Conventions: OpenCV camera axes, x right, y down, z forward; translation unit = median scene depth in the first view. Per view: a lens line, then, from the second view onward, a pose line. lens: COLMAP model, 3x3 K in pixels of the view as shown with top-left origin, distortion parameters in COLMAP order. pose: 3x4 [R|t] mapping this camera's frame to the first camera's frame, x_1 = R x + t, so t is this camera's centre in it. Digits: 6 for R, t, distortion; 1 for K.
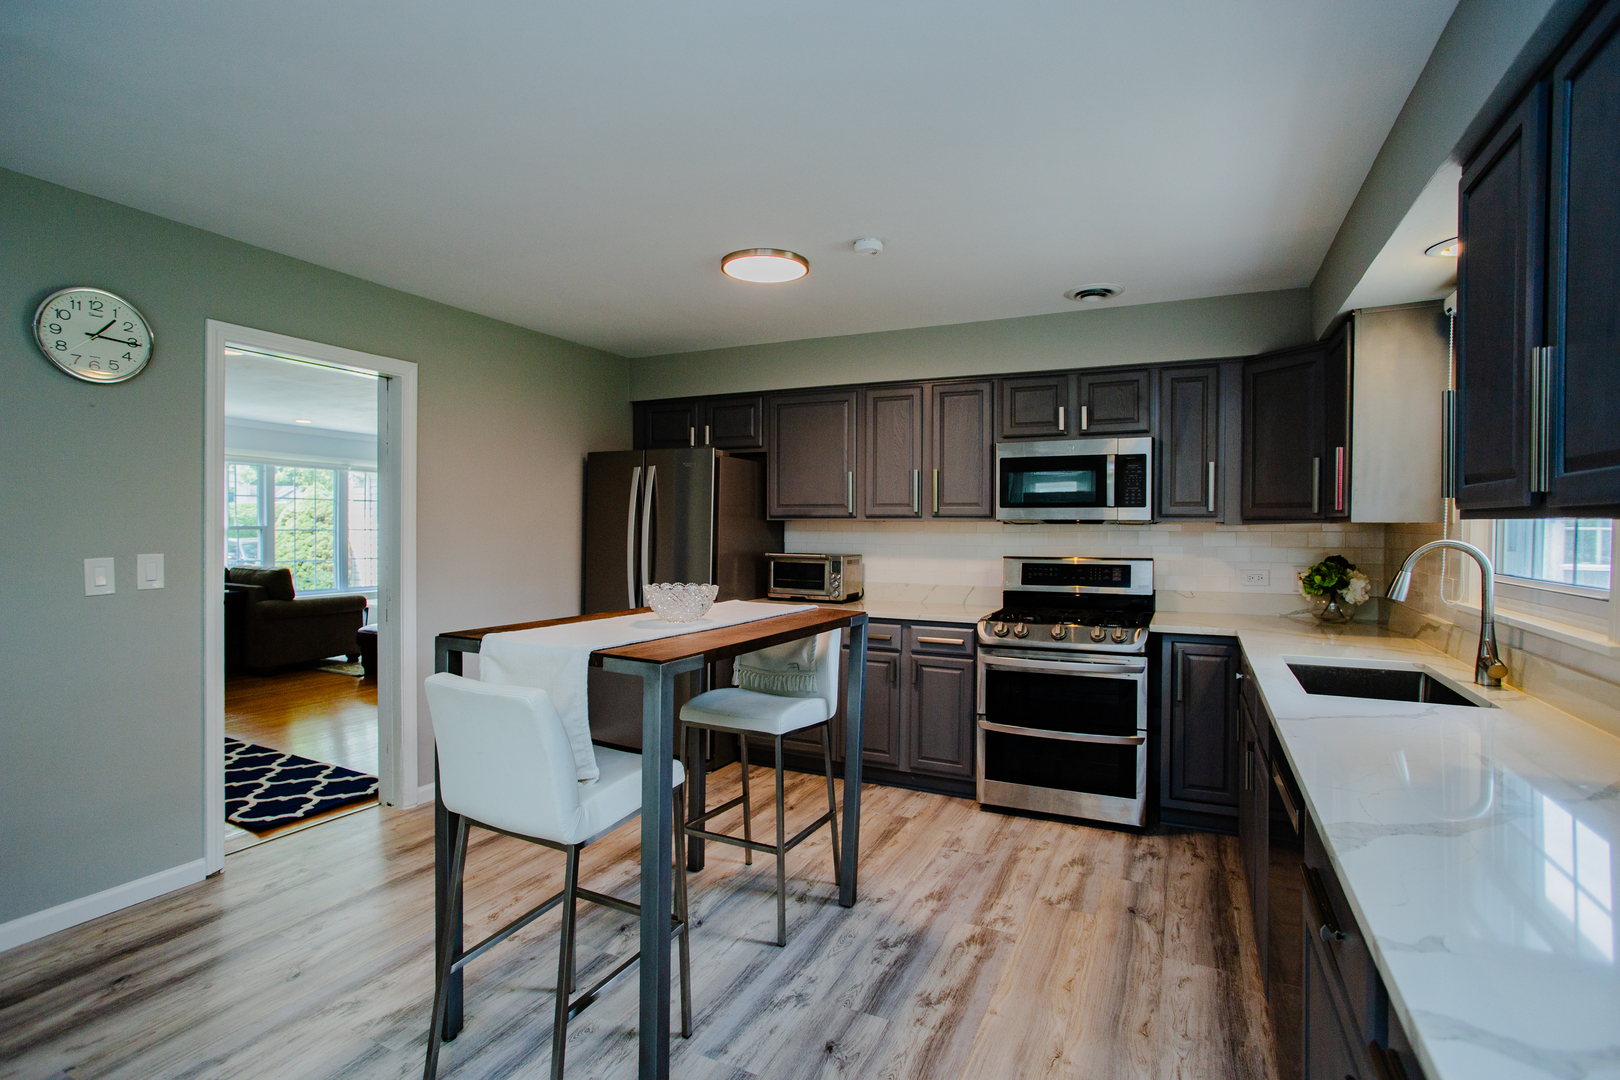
lens RADIAL K [[788.6, 0, 811.6], [0, 788.6, 528.8], [0, 0, 1]] dist [-0.059010, 0.000103]
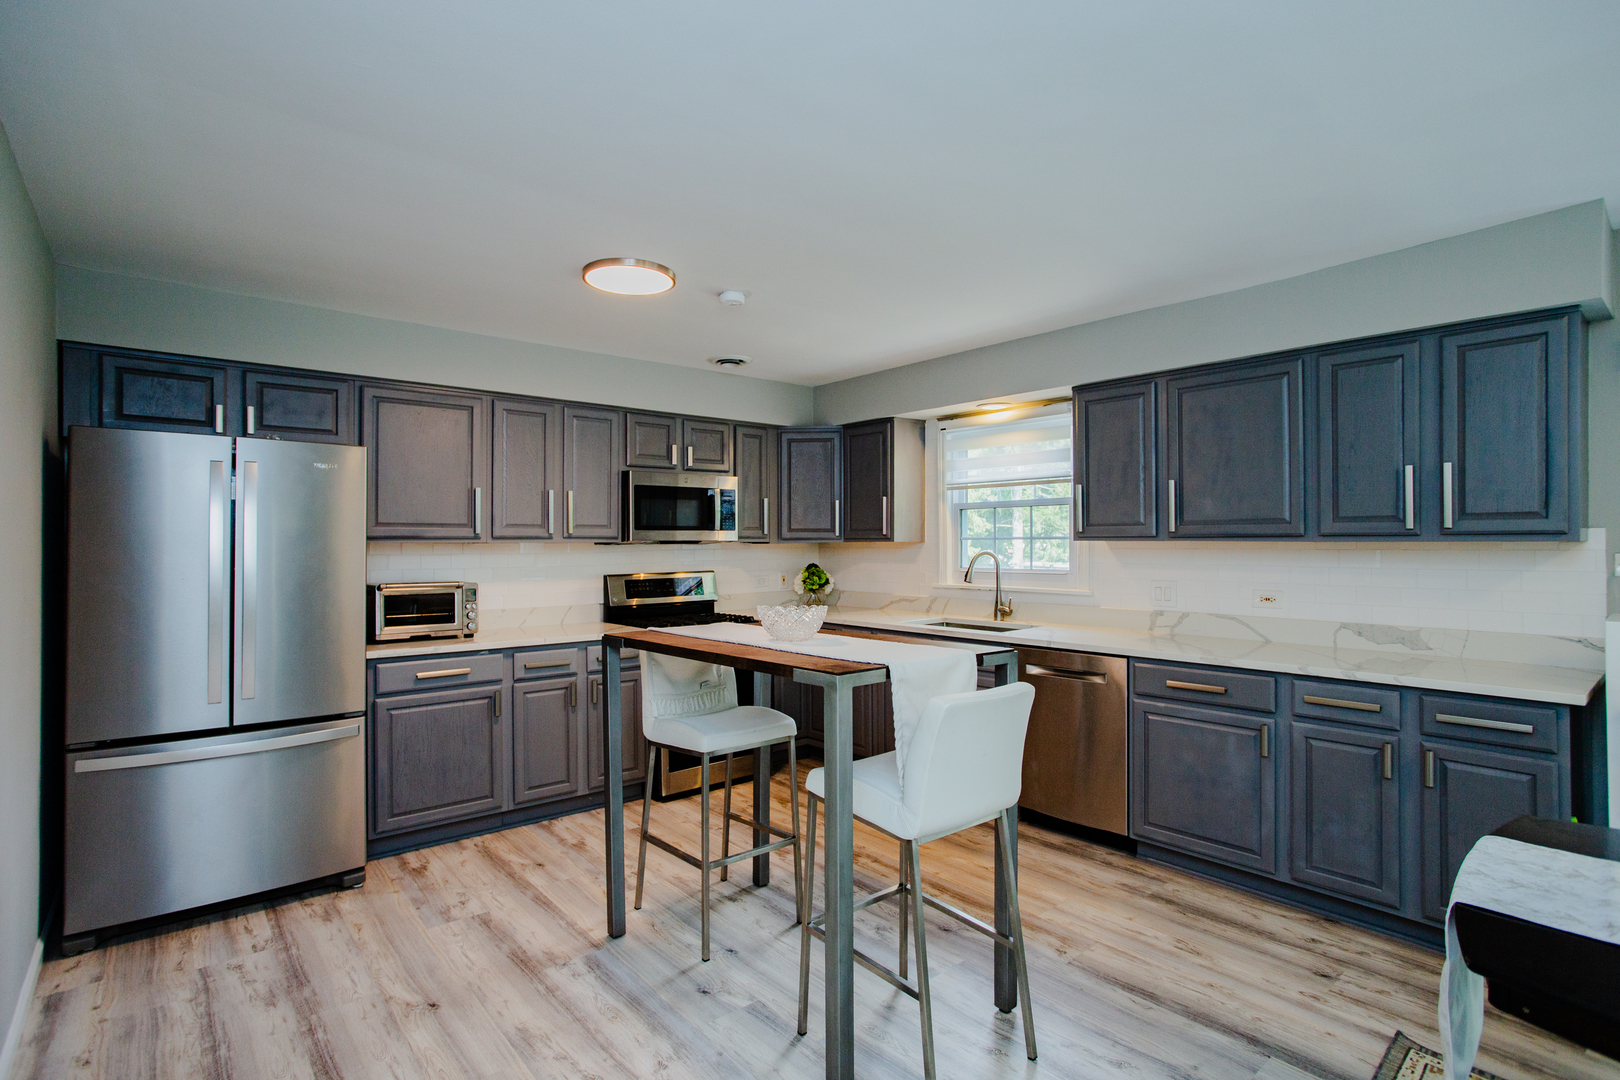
lens RADIAL K [[787.2, 0, 789.4], [0, 787.2, 541.8], [0, 0, 1]] dist [0.002211, 0.000471]
pose [[0.437596, -0.005801, 0.899153, -0.663836], [0.012114, 0.999926, 0.000556, -0.008477], [-0.899090, 0.010650, 0.437634, 0.324177]]
